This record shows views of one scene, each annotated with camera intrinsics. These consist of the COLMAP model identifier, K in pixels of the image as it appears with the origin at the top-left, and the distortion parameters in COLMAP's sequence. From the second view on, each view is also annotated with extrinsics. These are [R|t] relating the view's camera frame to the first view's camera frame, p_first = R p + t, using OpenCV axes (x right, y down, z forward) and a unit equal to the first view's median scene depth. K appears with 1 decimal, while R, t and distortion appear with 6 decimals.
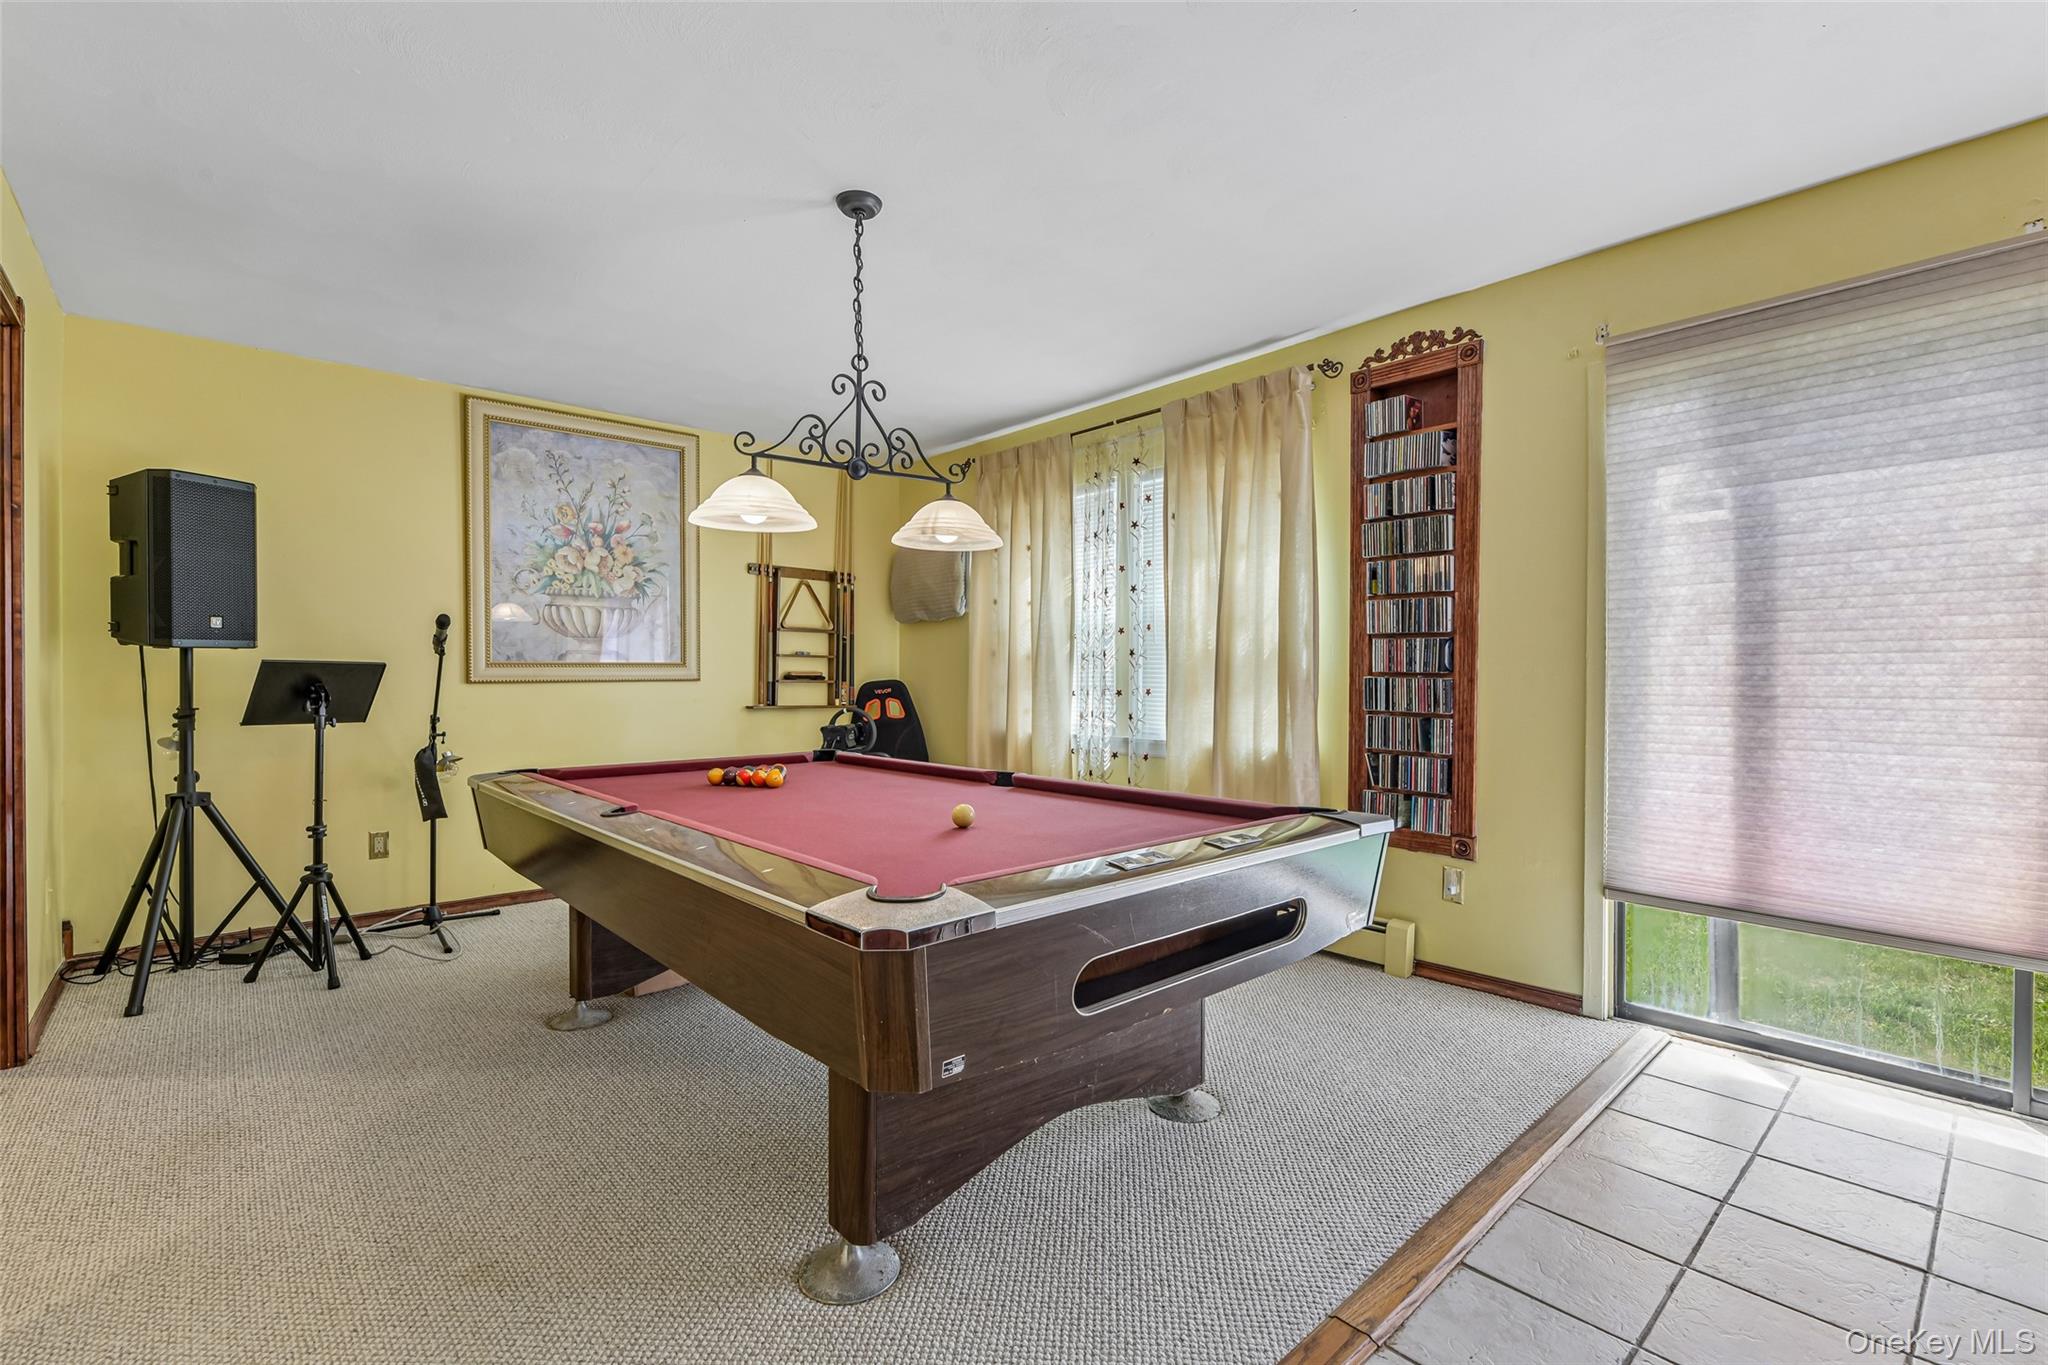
lens RADIAL K [[905.3, 0, 1024.0], [0, 905.3, 682.5], [0, 0, 1]] dist [0.001079, 0.000046]
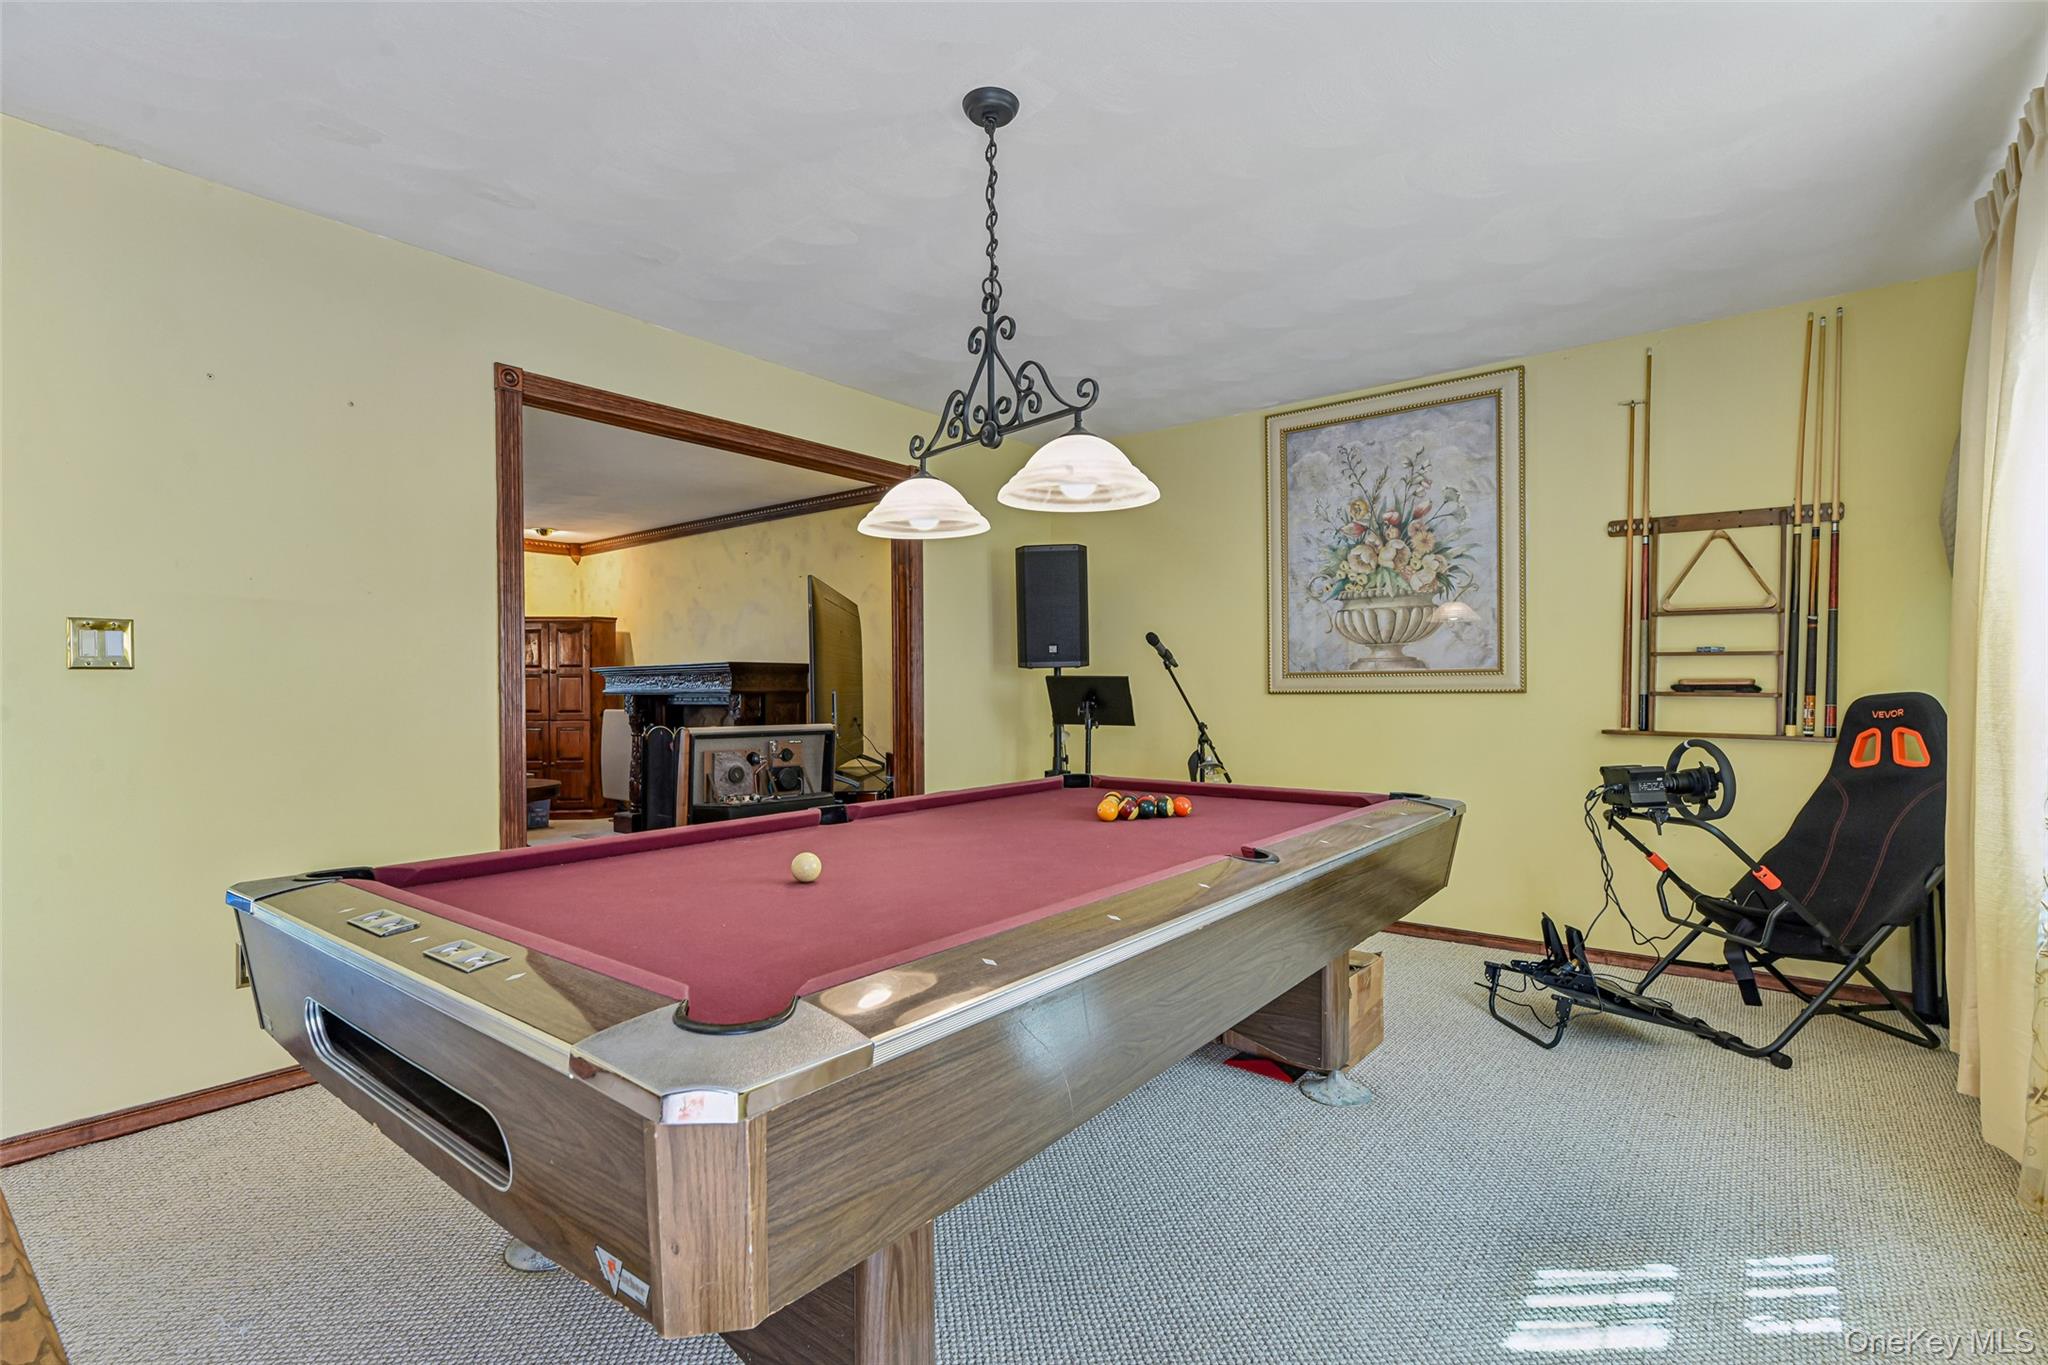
lens RADIAL K [[954.1, 0, 1013.1], [0, 954.1, 691.6], [0, 0, 1]] dist [0.000160, -0.000413]
pose [[0.158324, 0.001604, -0.987386, 0.382333], [-0.005562, 0.999984, 0.000733, -0.001235], [0.987372, 0.005376, 0.158331, 0.495765]]
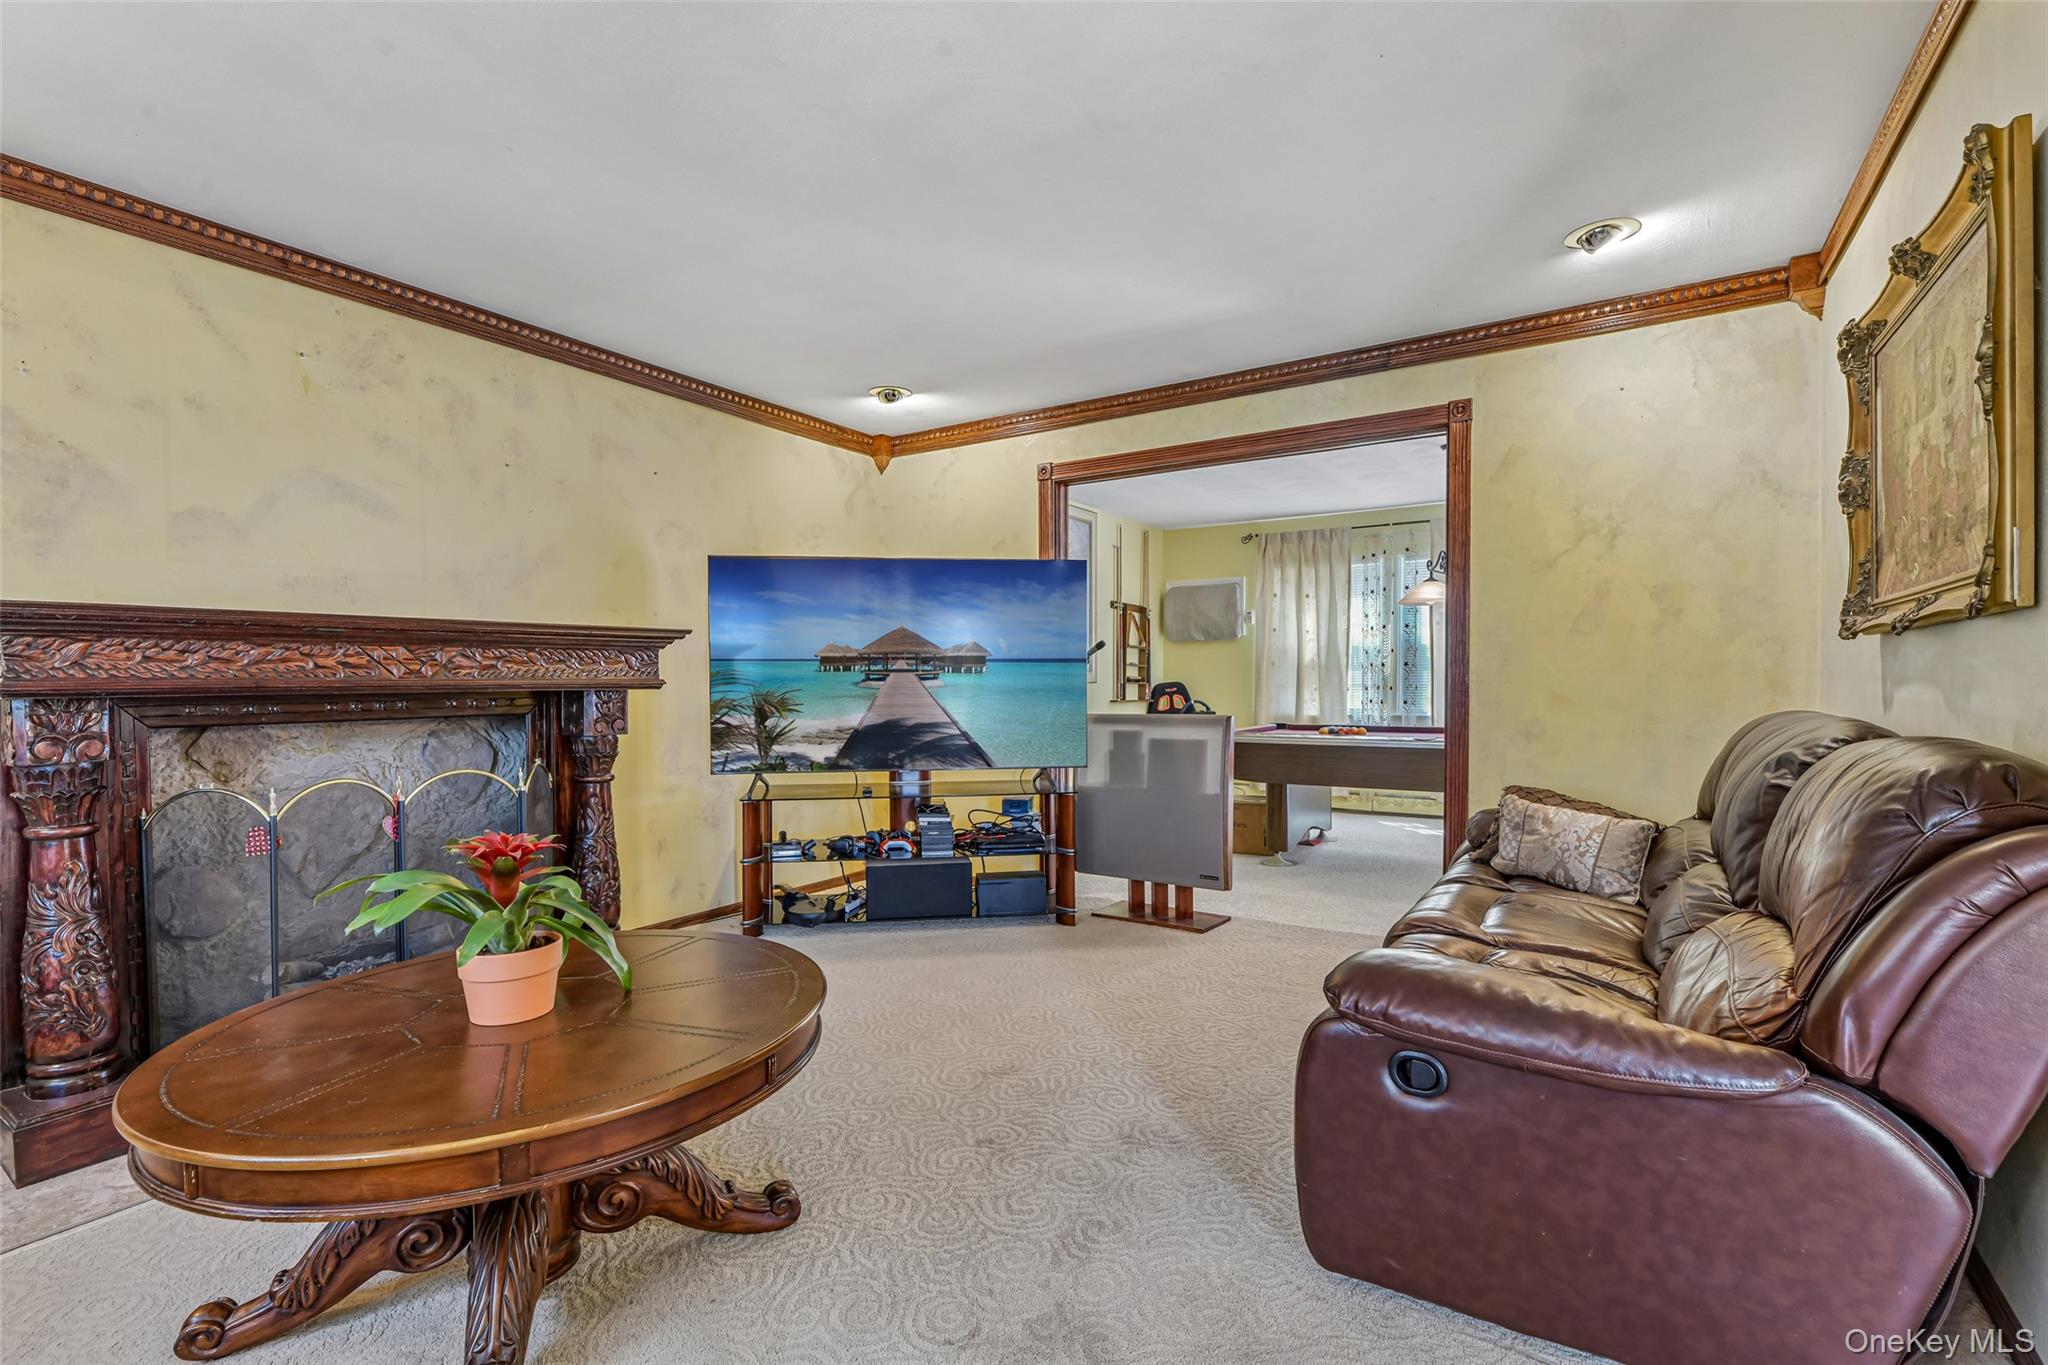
lens RADIAL K [[928.8, 0, 1015.7], [0, 928.8, 700.1], [0, 0, 1]] dist [-0.000362, -0.000102]
pose [[0.964714, -0.009095, 0.263142, -0.951334], [0.005516, 0.999882, 0.014337, 0.004620], [-0.263241, -0.012380, 0.964651, -0.434054]]
